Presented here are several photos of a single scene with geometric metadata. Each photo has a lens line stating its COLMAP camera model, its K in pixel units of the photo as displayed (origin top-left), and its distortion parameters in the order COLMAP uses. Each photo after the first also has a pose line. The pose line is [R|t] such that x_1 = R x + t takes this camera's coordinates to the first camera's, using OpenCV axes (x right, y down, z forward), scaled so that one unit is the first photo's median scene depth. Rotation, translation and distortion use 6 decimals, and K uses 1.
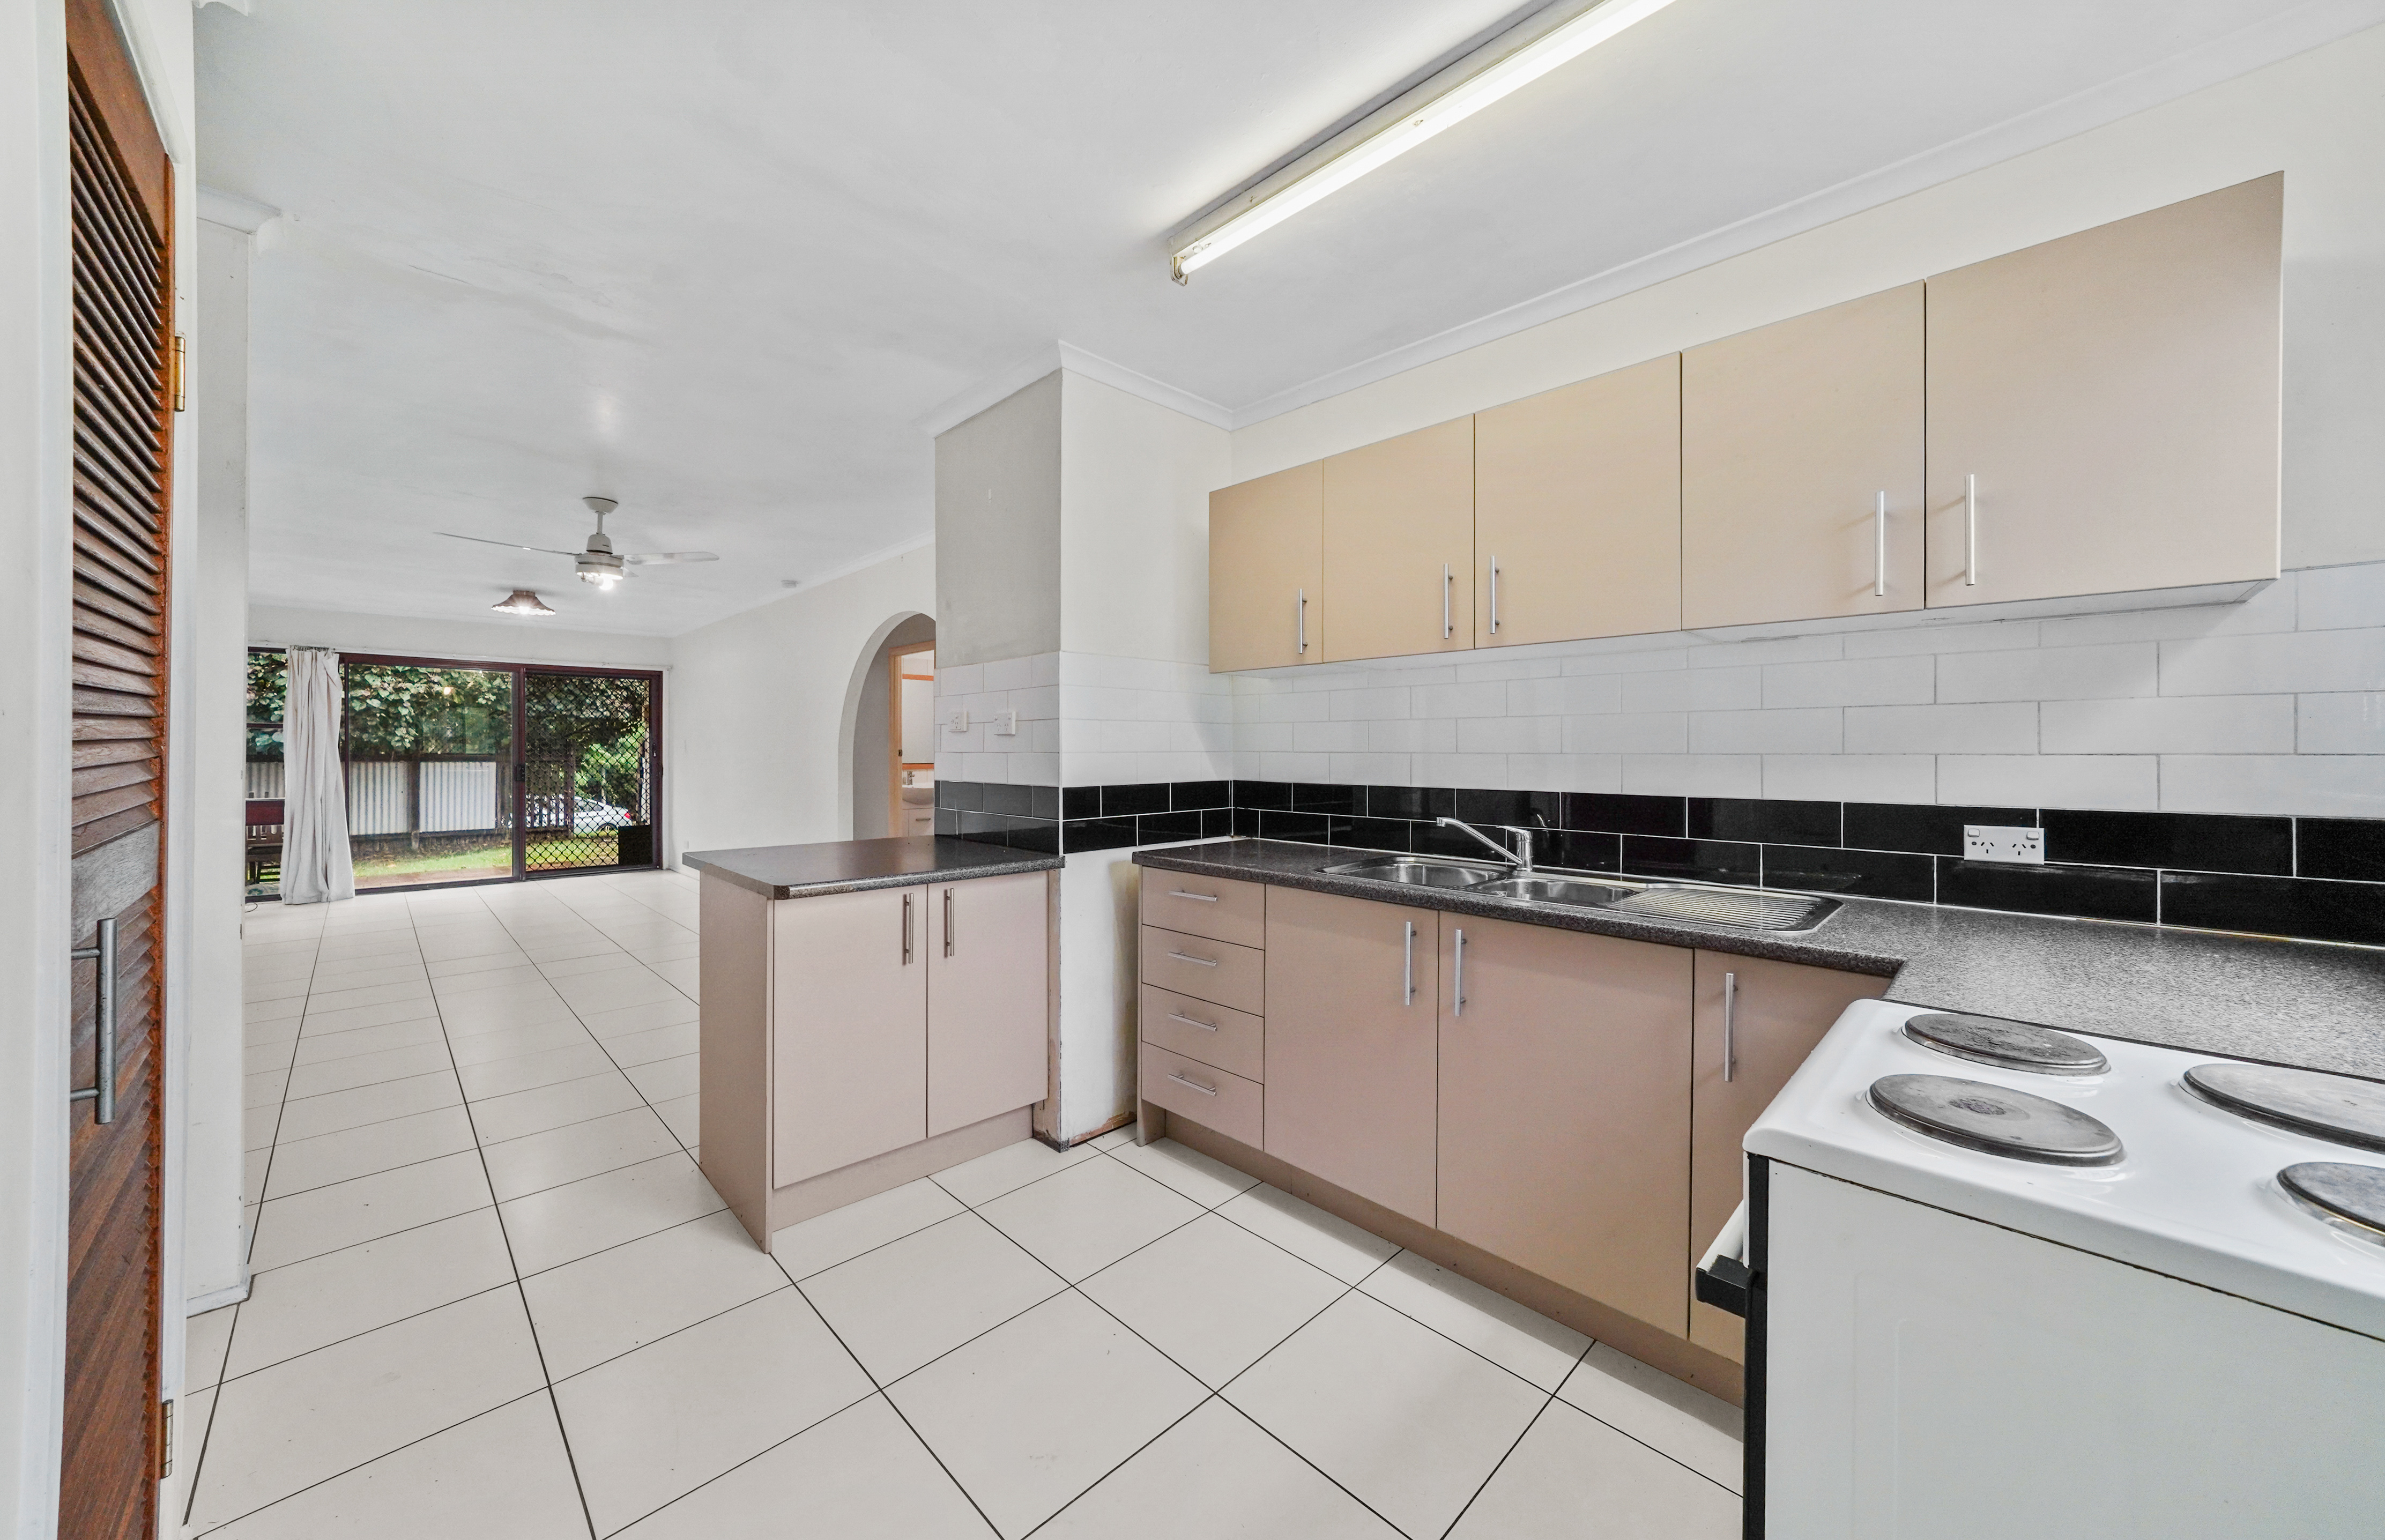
lens RADIAL K [[866.1, 0, 1186.5], [0, 866.1, 754.3], [0, 0, 1]] dist [0.000476, 0.000254]
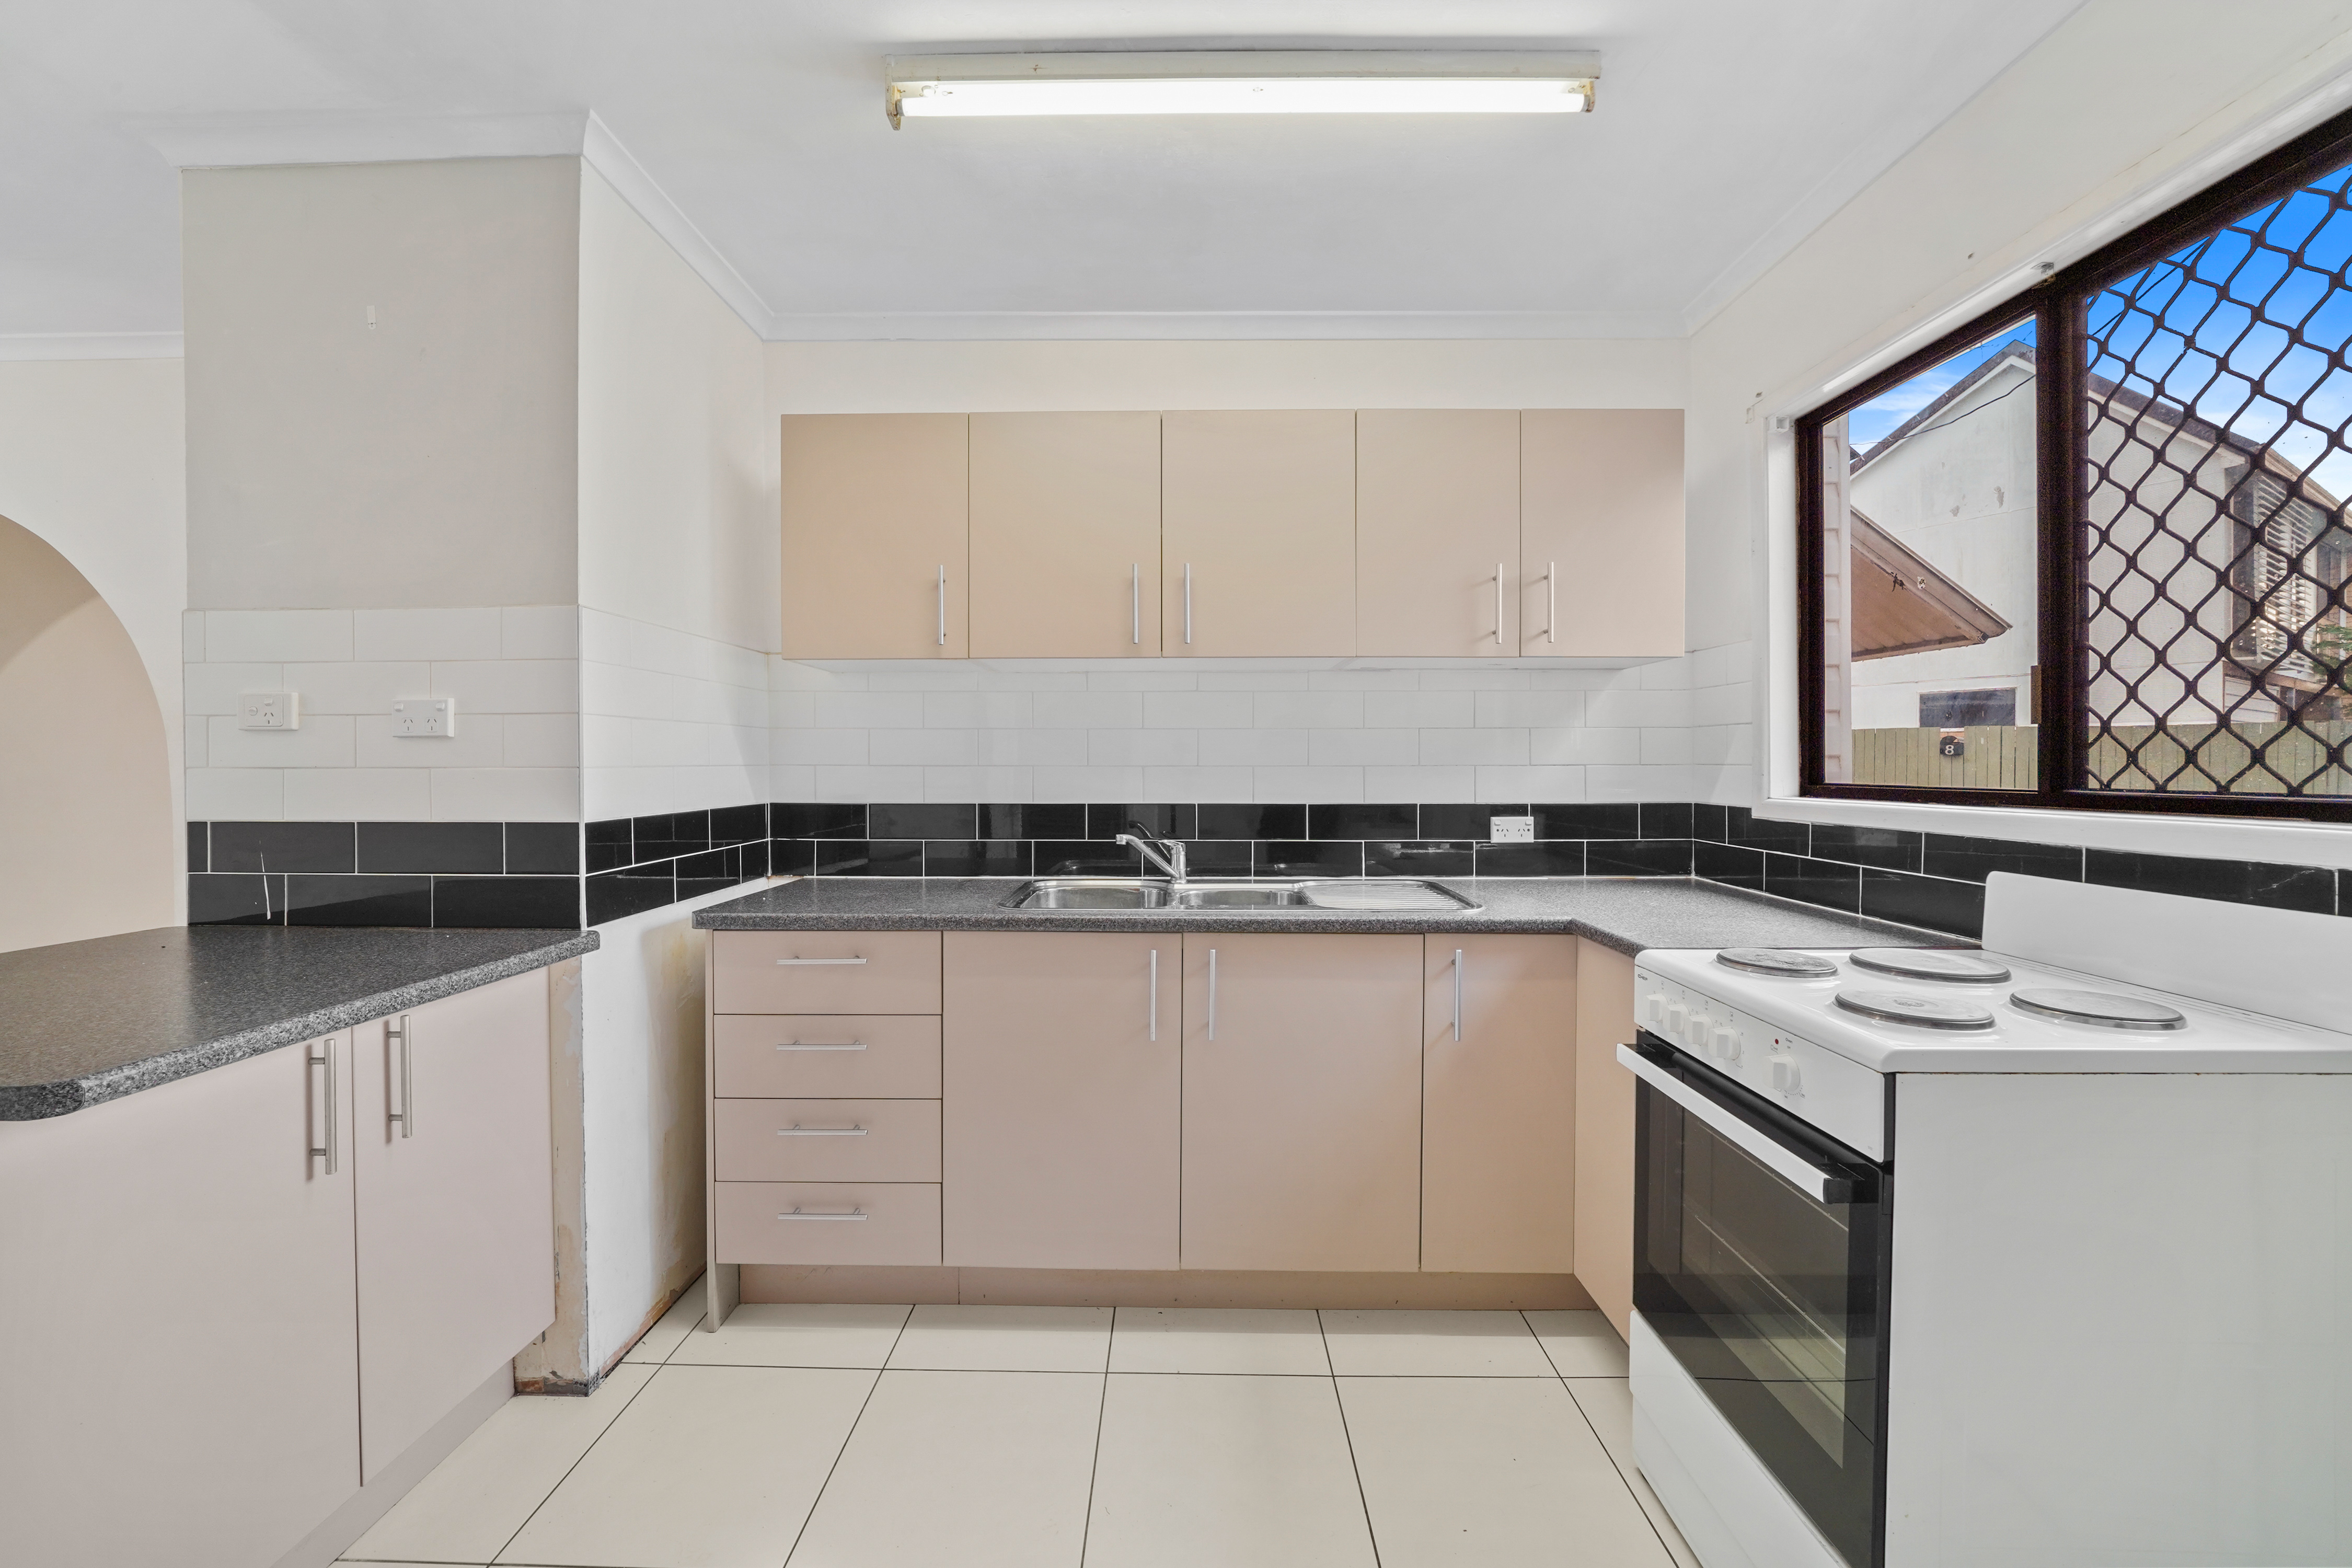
lens RADIAL K [[894.7, 0, 1175.1], [0, 894.7, 775.0], [0, 0, 1]] dist [-0.010417, -0.000005]
pose [[0.706778, -0.009695, 0.707369, -0.329959], [0.004547, 0.999948, 0.009161, 0.000049], [-0.707421, -0.003258, 0.706785, 0.263136]]
